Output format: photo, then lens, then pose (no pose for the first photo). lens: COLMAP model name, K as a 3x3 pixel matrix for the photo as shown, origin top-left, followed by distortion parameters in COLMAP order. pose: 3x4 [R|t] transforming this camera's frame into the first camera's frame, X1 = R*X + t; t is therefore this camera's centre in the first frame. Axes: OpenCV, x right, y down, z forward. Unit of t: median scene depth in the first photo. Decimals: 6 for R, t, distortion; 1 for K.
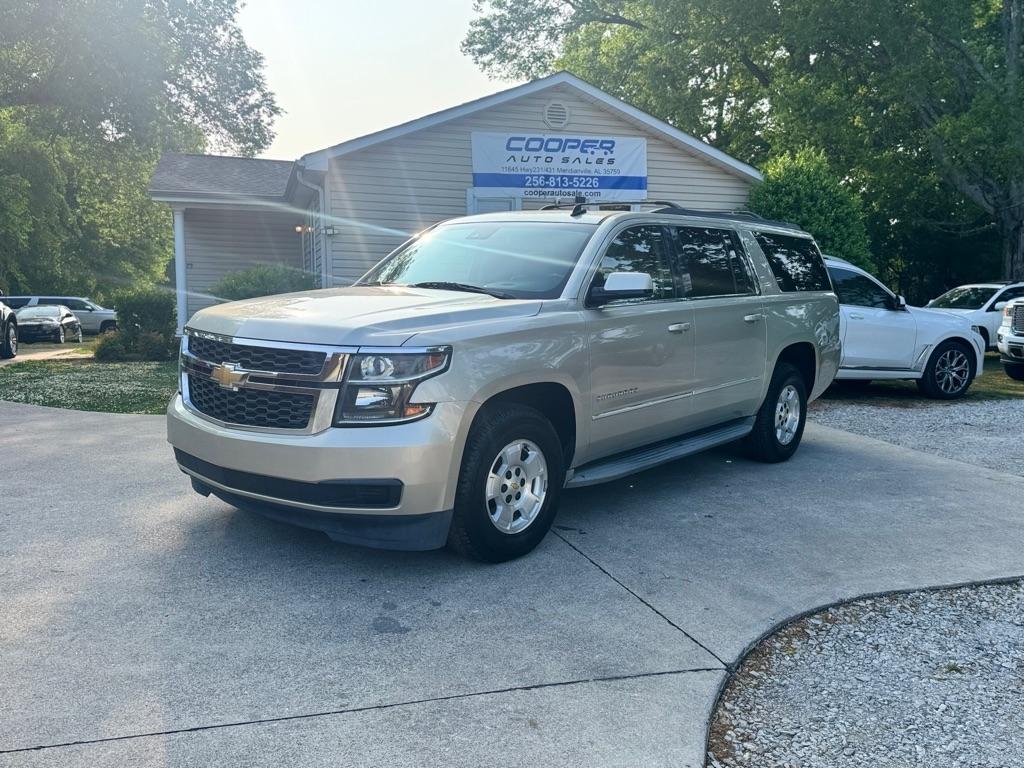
lens RADIAL K [[870.4, 0, 508.7], [0, 870.4, 384.1], [0, 0, 1]] dist [0.104510, -0.170148]
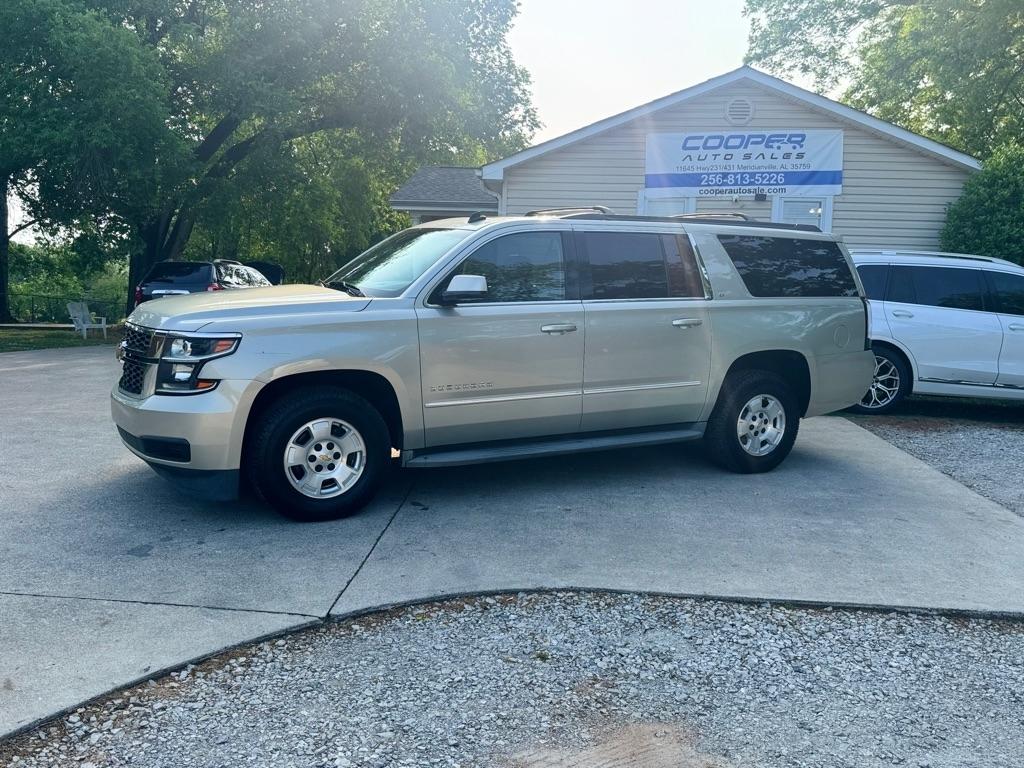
lens RADIAL K [[870.4, 0, 504.0], [0, 870.4, 381.8], [0, 0, 1]] dist [0.104510, -0.170148]
pose [[0.924012, 0.056995, -0.378091, 0.603107], [-0.057341, 0.998301, 0.010354, -0.008687], [0.378039, 0.012113, 0.925710, 0.010111]]
